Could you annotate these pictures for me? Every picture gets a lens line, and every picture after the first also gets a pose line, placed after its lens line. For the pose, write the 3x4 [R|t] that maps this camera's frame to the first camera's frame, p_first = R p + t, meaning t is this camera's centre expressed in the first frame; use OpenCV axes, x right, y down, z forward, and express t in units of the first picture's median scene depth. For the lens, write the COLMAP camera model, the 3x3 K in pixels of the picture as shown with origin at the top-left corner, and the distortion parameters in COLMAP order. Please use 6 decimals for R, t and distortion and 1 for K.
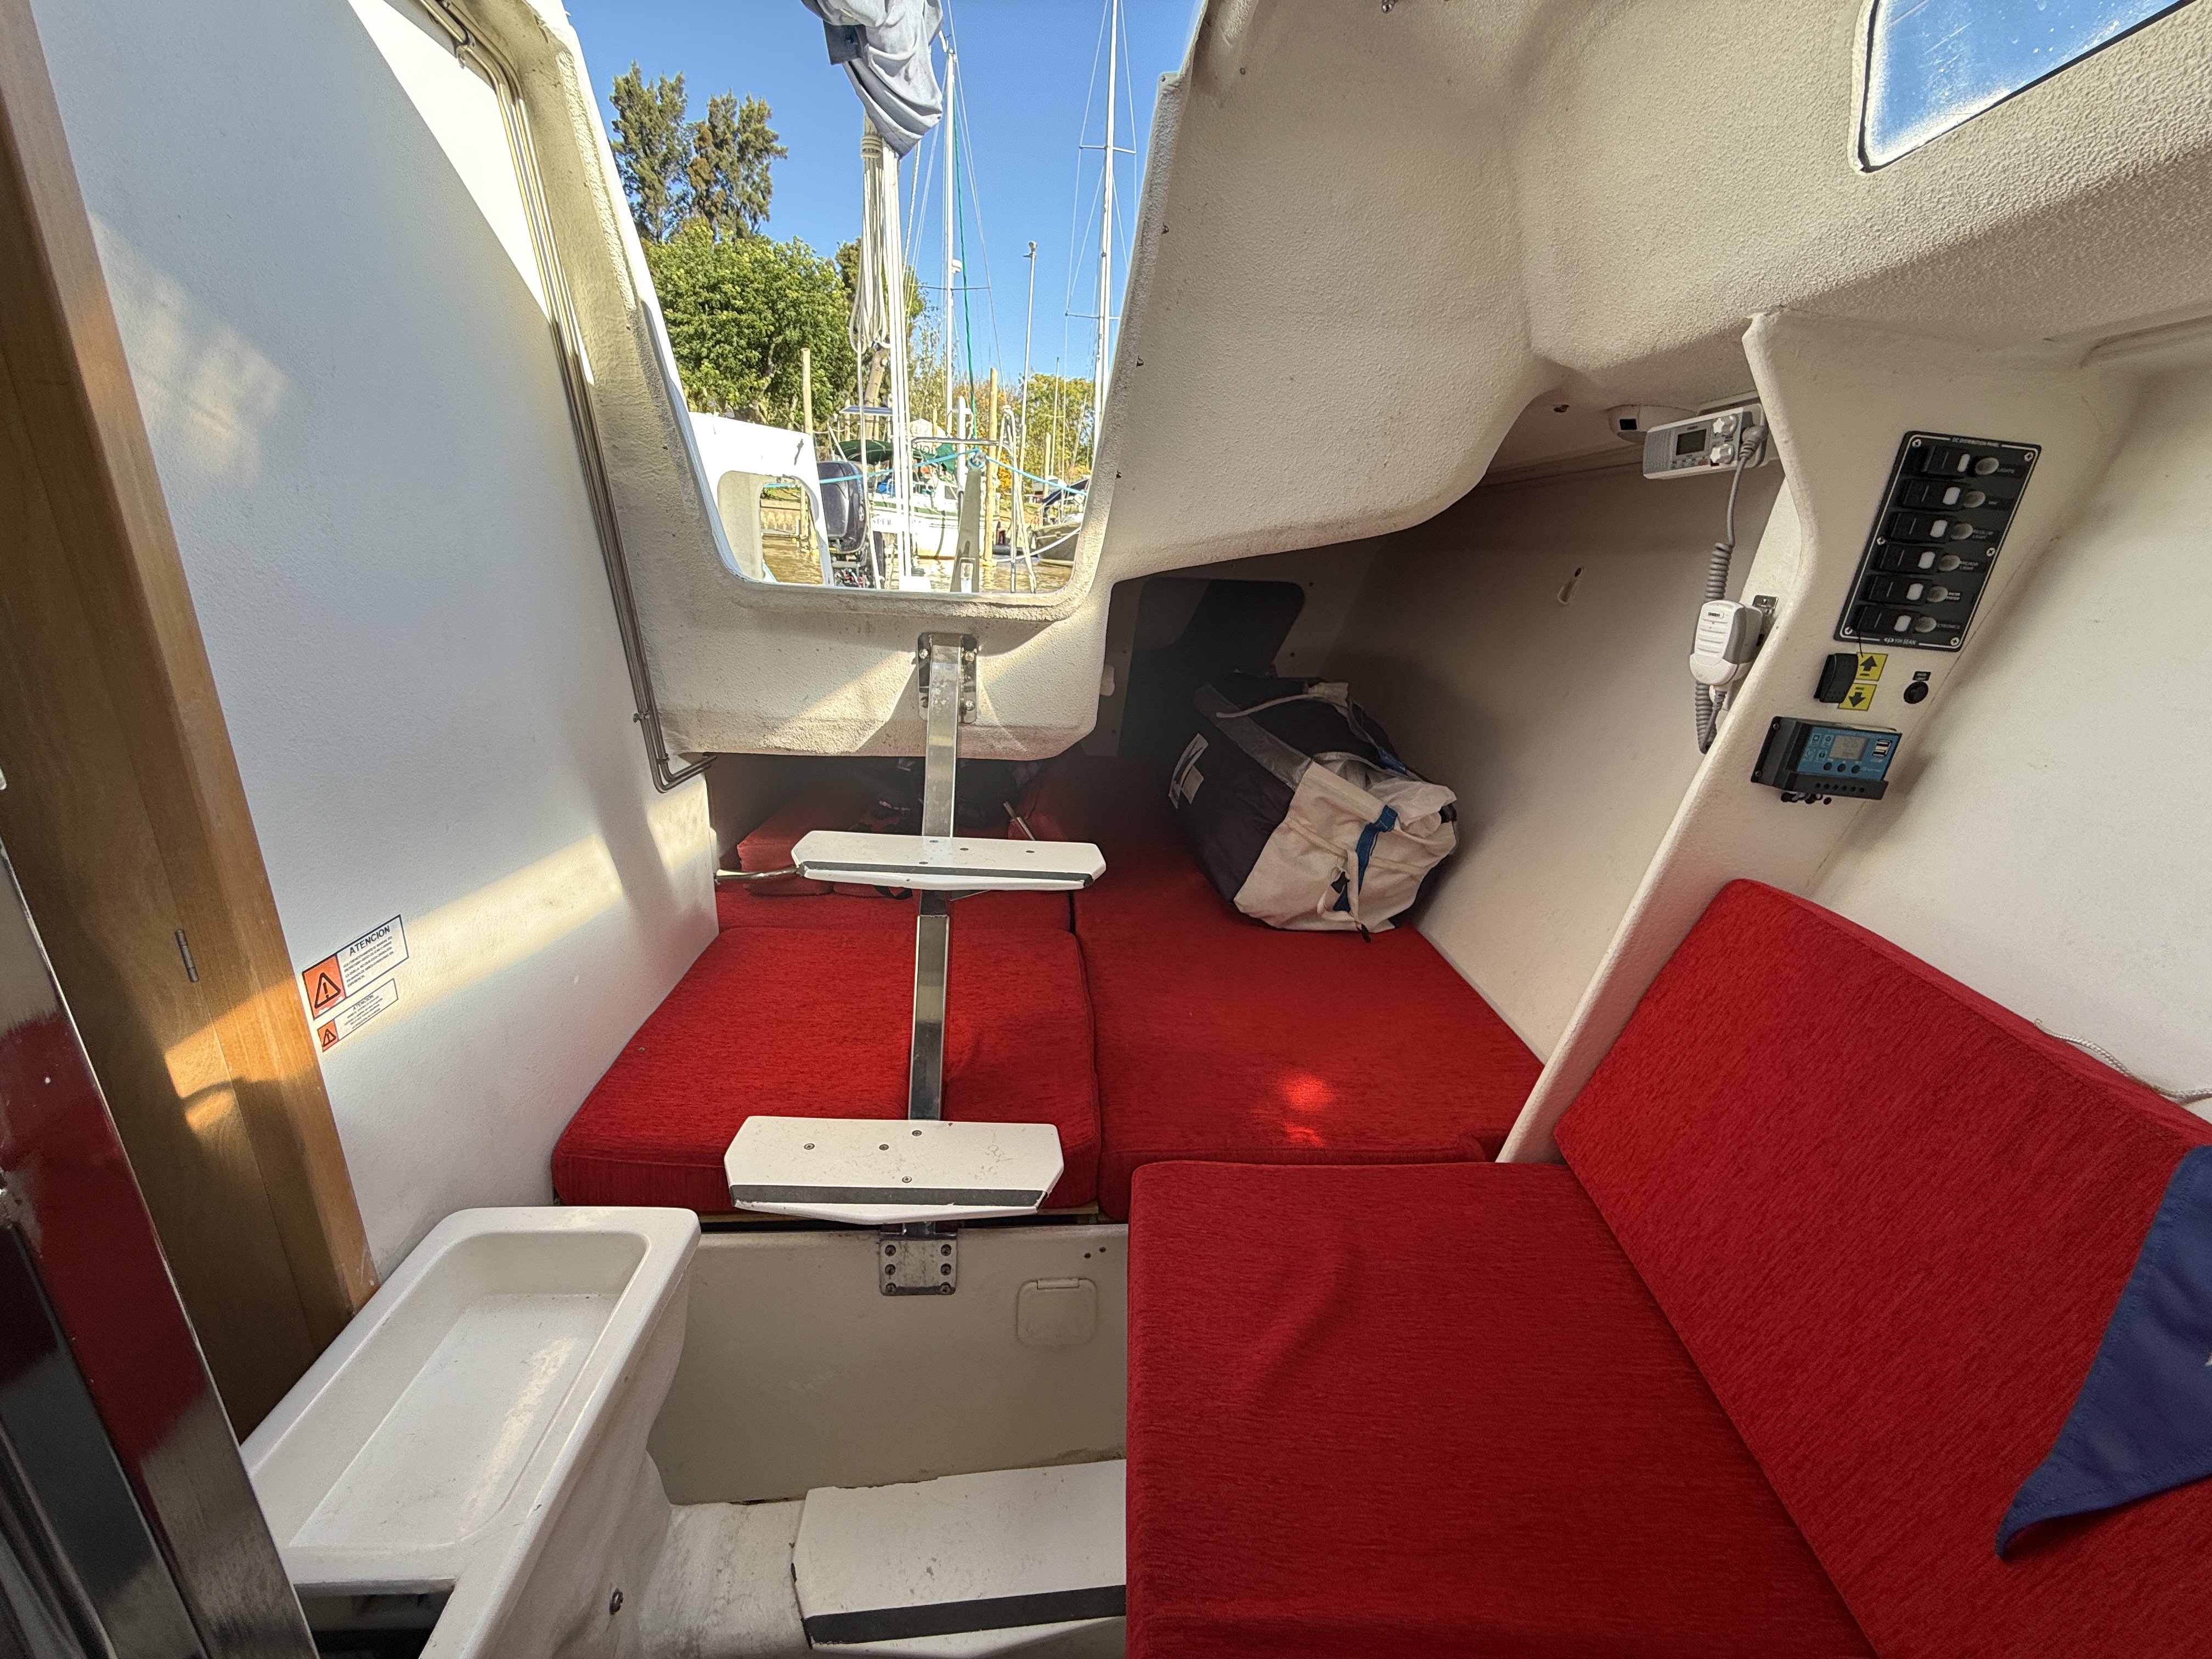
lens RADIAL K [[882.6, 0, 1094.2], [0, 882.6, 824.0], [0, 0, 1]] dist [-0.004925, 0.000993]
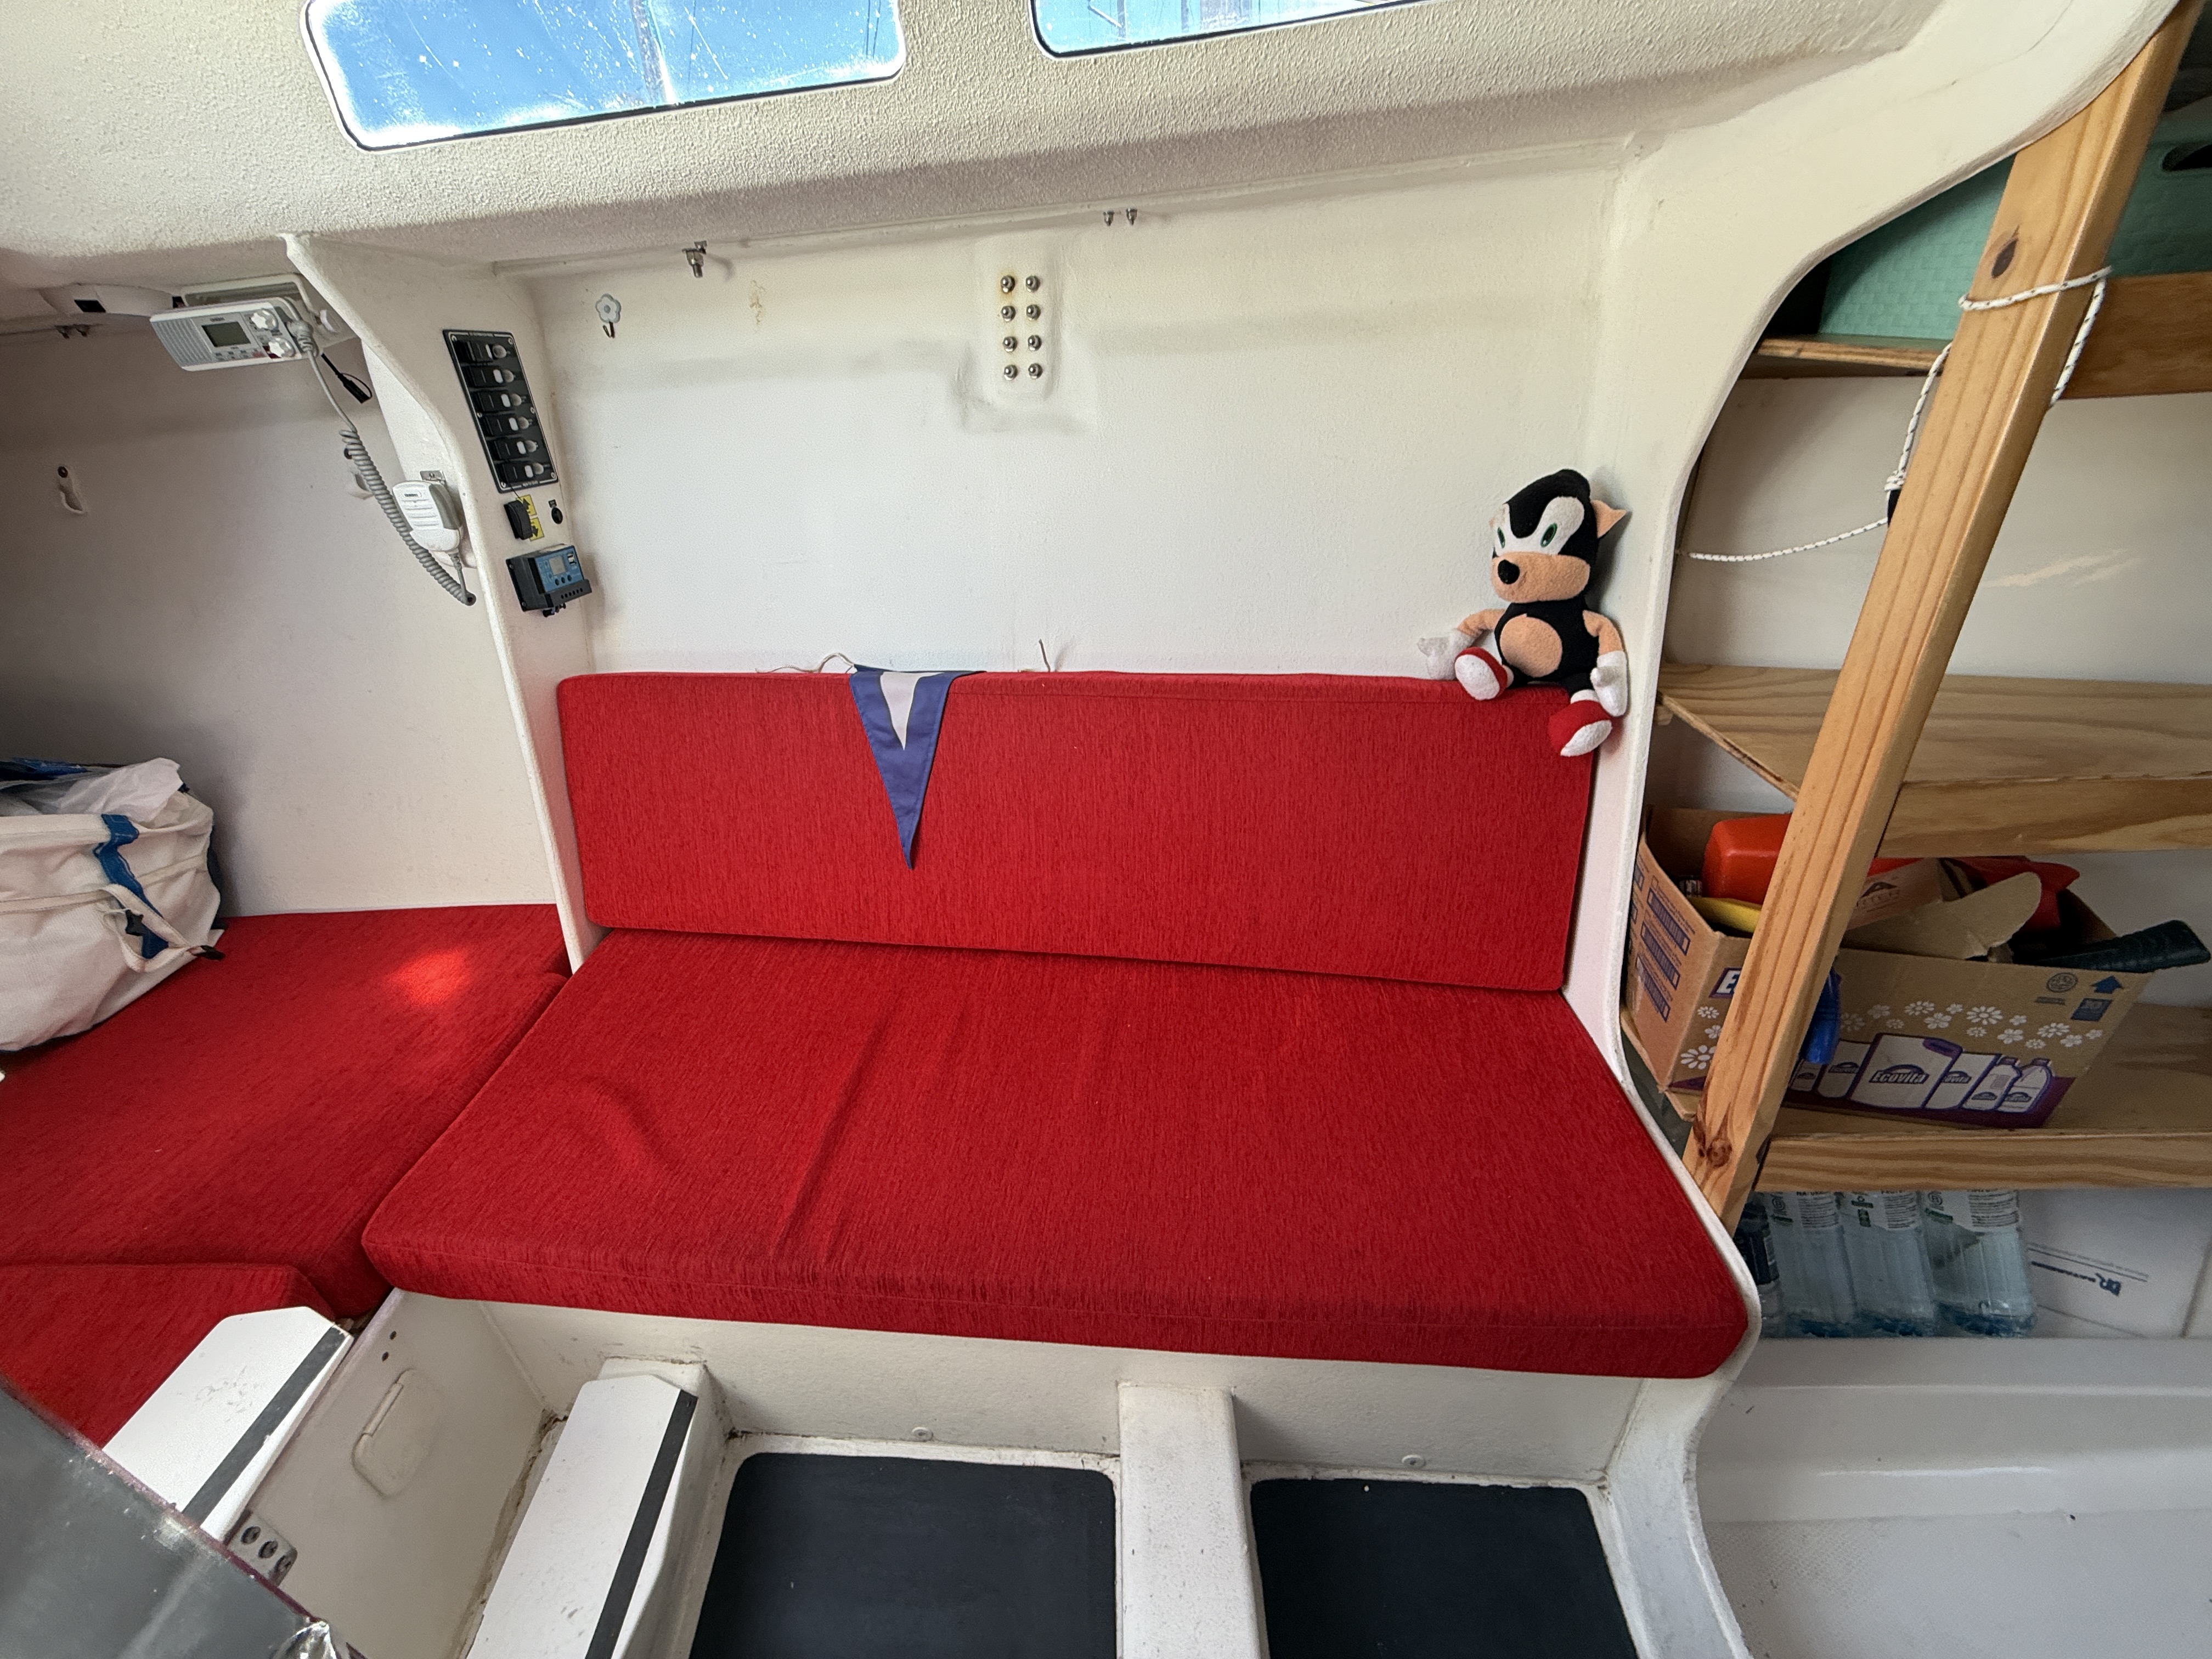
lens RADIAL K [[882.6, 0, 1124.7], [0, 882.6, 823.8], [0, 0, 1]] dist [-0.004925, 0.000993]
pose [[0.049986, -0.542408, 0.838627, -0.381479], [0.362601, 0.792239, 0.490793, -0.091408], [-0.930603, 0.279554, 0.236279, -0.049256]]
